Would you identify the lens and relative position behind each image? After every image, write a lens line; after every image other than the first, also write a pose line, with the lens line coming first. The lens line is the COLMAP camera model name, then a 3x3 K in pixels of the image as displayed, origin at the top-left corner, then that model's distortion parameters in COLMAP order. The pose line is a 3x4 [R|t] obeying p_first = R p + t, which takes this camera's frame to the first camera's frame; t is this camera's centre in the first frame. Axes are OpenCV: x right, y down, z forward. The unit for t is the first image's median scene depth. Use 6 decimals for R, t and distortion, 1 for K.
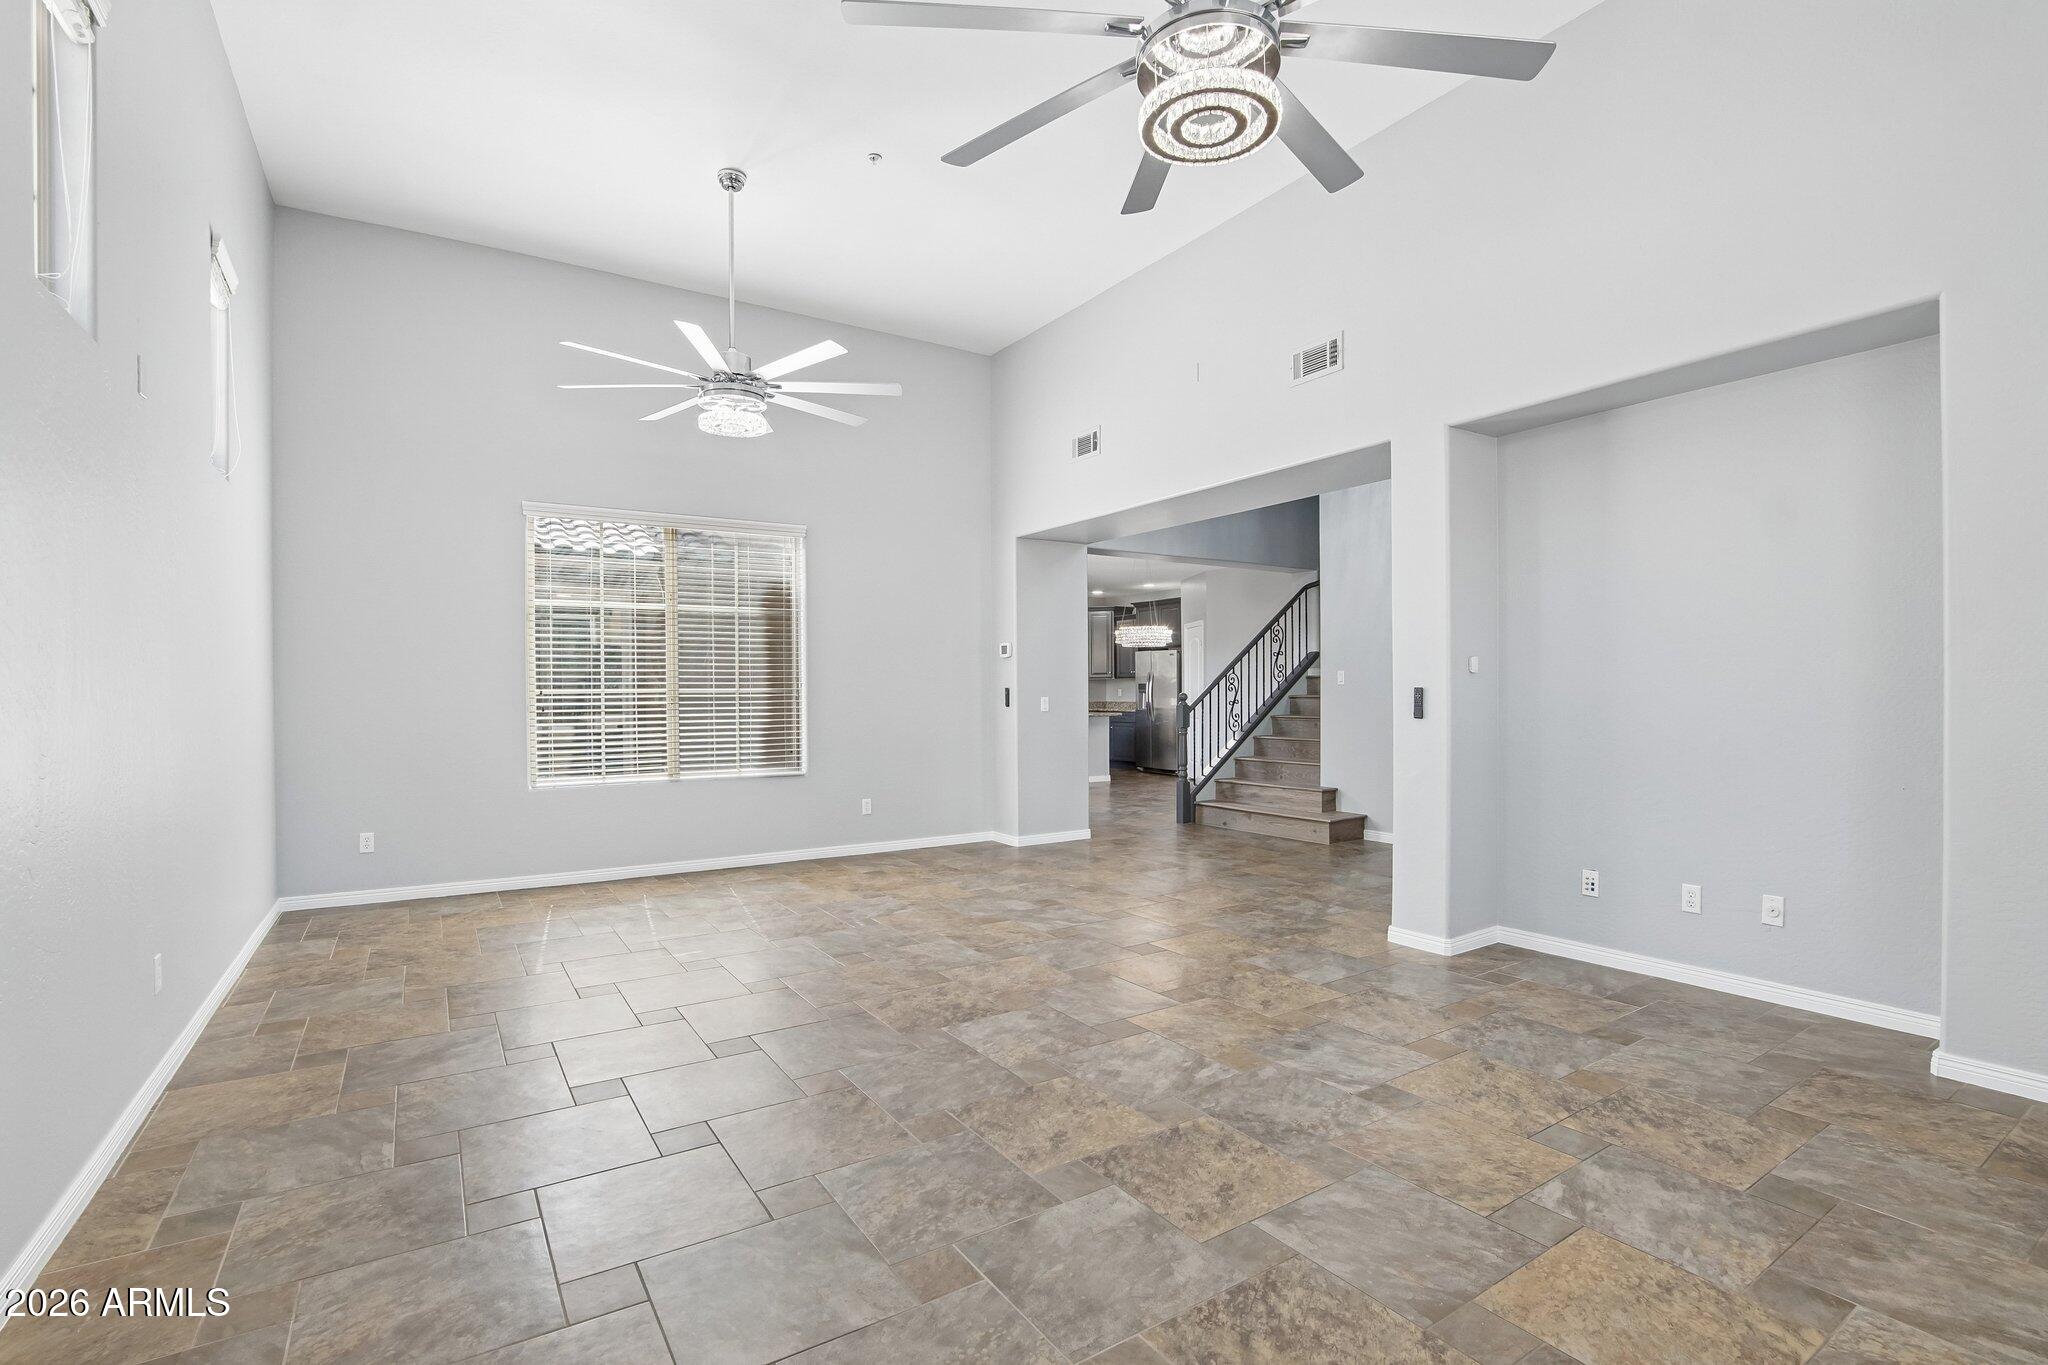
lens RADIAL K [[937.7, 0, 1024.0], [0, 937.7, 682.5], [0, 0, 1]] dist [-0.044911, 0.010360]
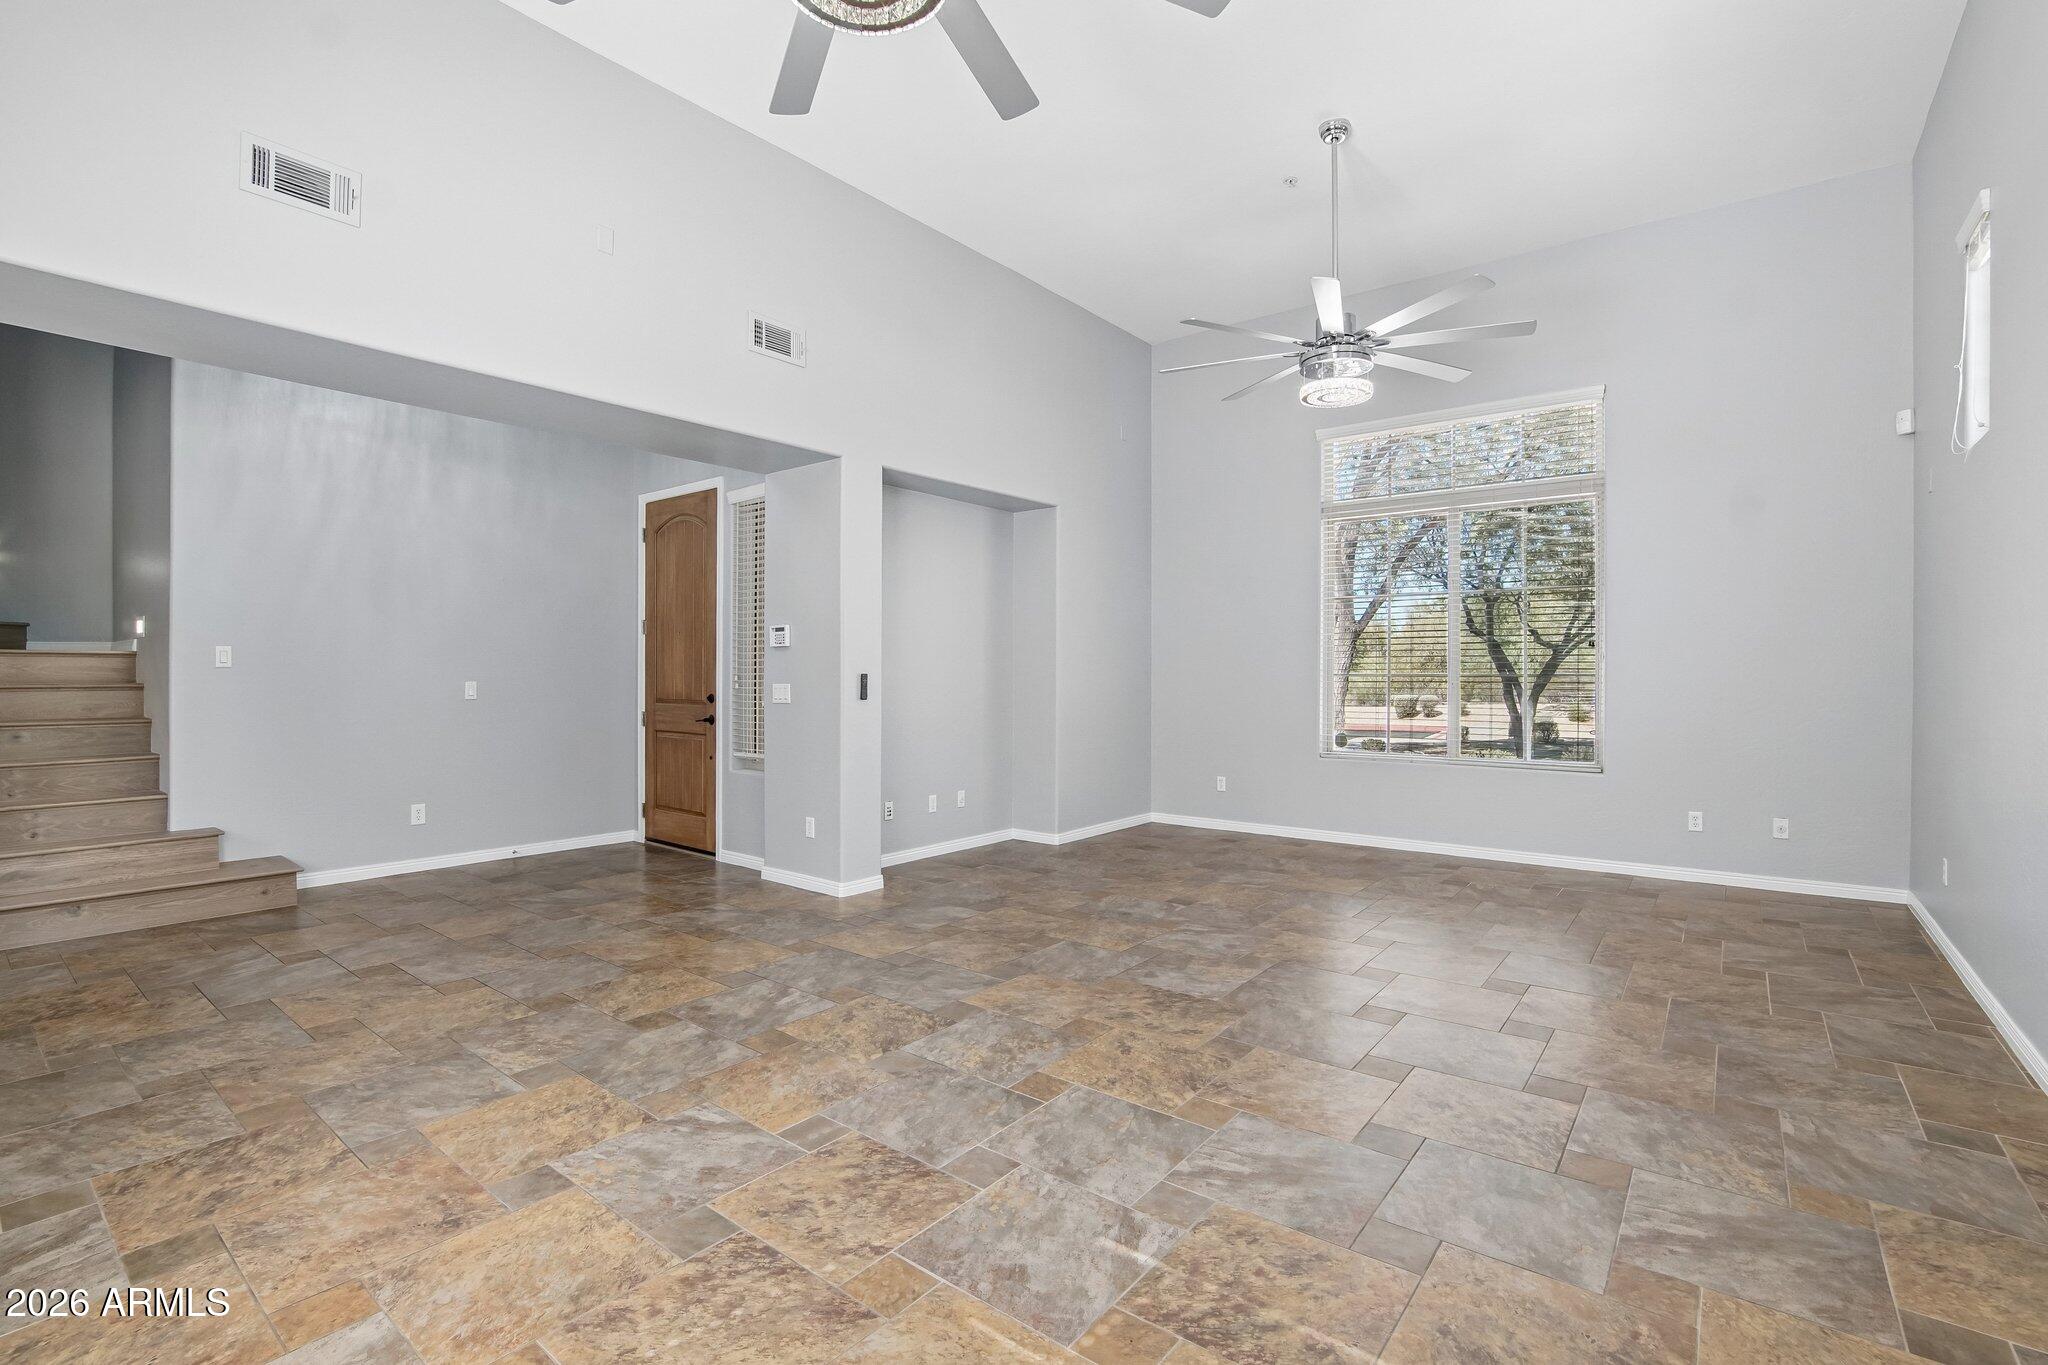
lens RADIAL K [[915.3, 0, 1024.0], [0, 915.3, 682.5], [0, 0, 1]] dist [-0.042914, 0.009949]
pose [[-0.316650, -0.003411, 0.948536, -0.864651], [-0.006586, 0.999977, 0.001397, 0.015394], [-0.948520, -0.005804, -0.316665, 1.347007]]
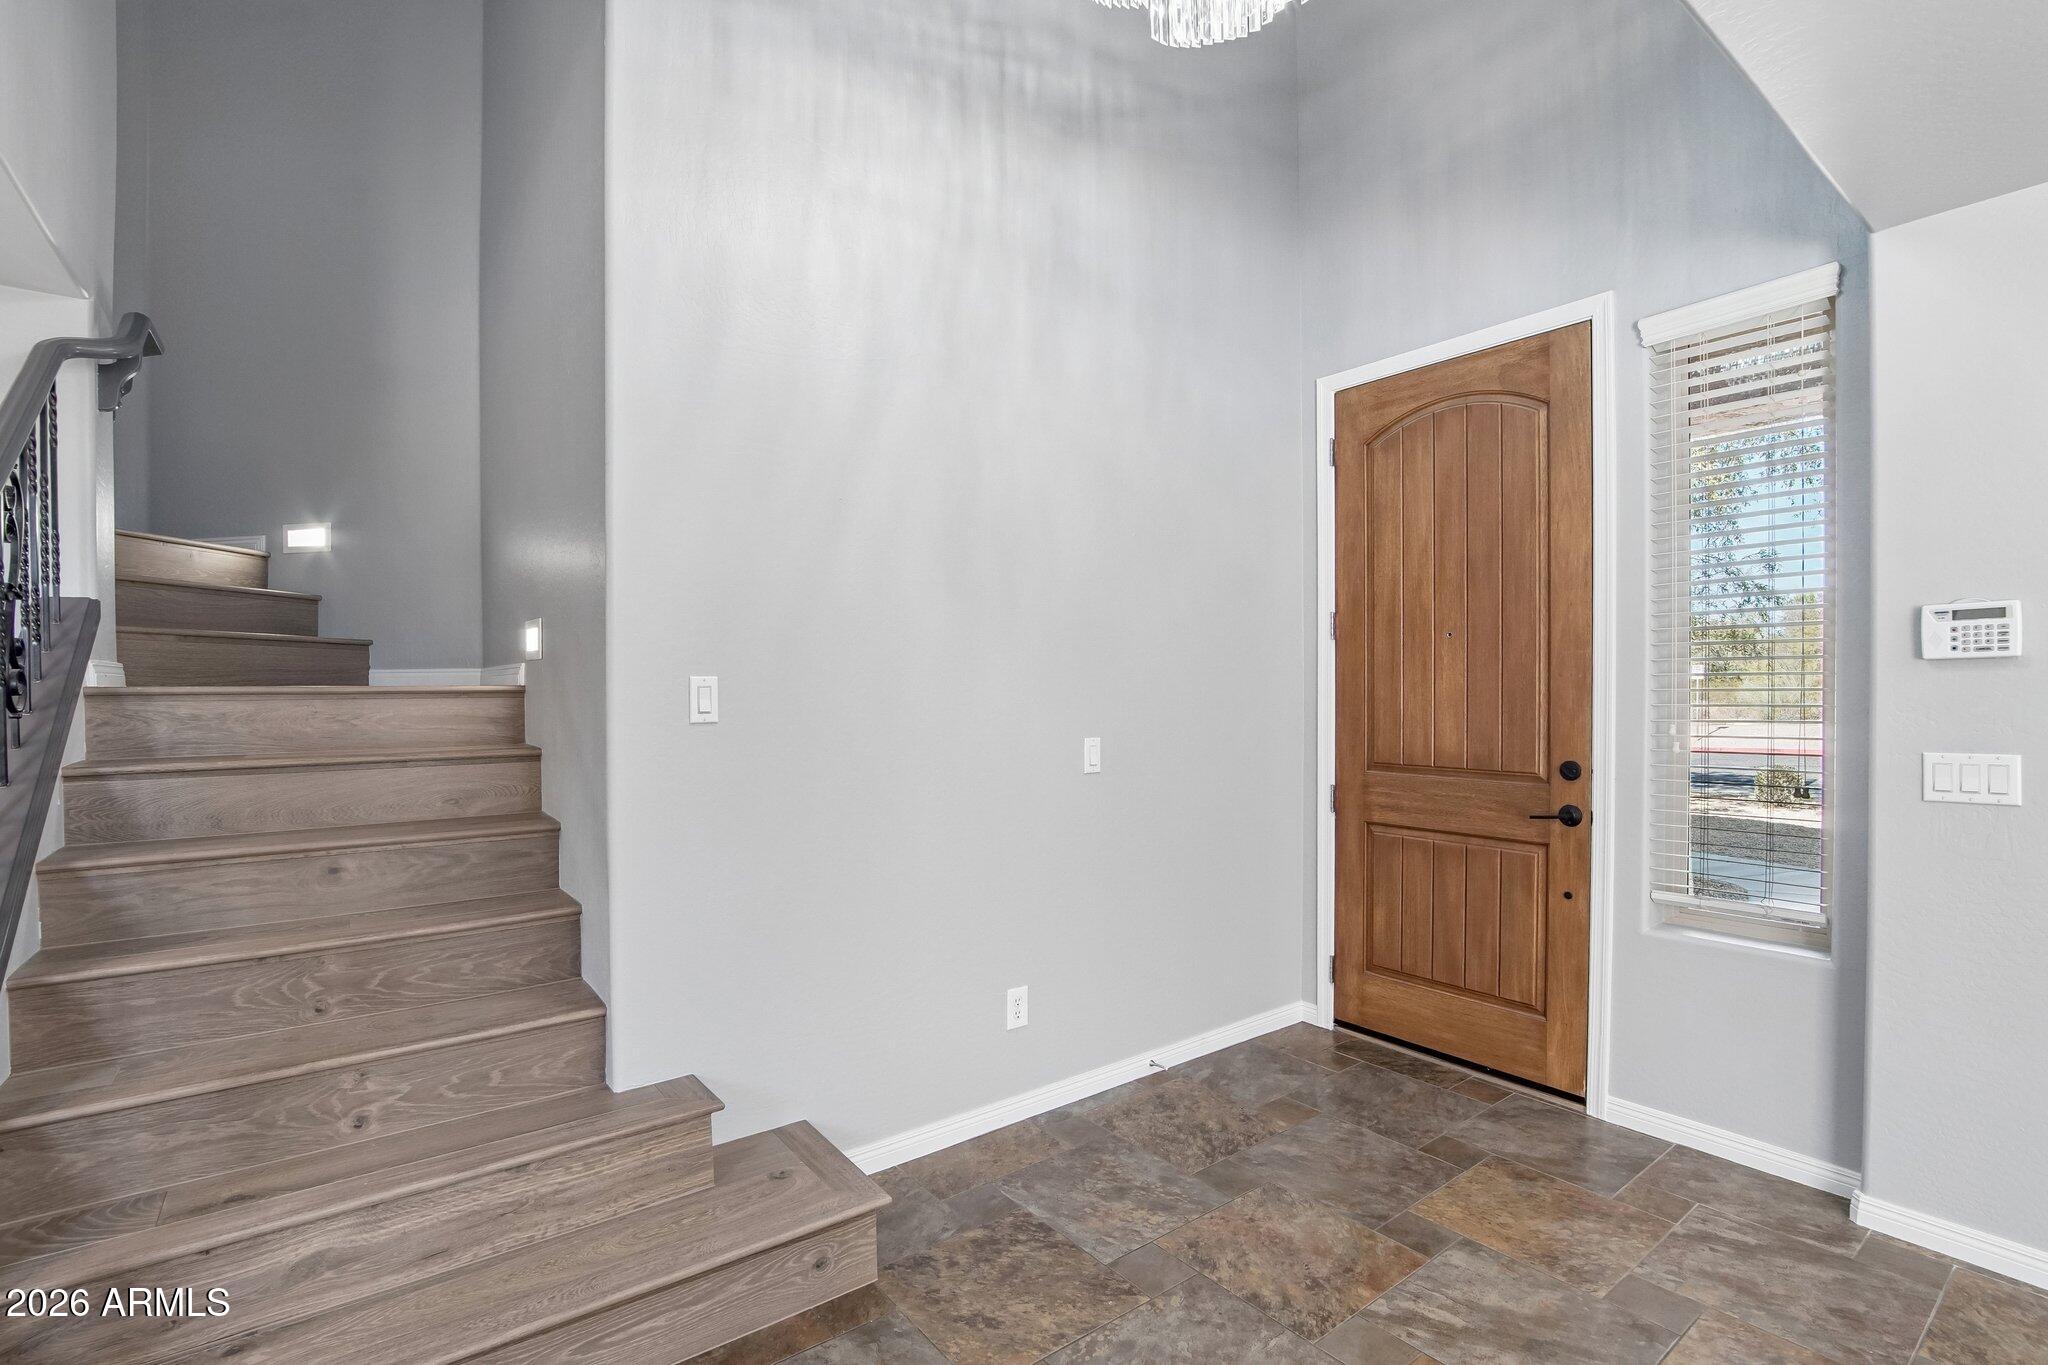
lens RADIAL K [[918.8, 0, 1012.3], [0, 918.8, 701.5], [0, 0, 1]] dist [-0.040980, 0.010403]
pose [[-0.069081, -0.011382, 0.997546, 0.089518], [0.001815, 0.999932, 0.011535, -0.017086], [-0.997609, 0.002608, -0.069056, 1.866000]]
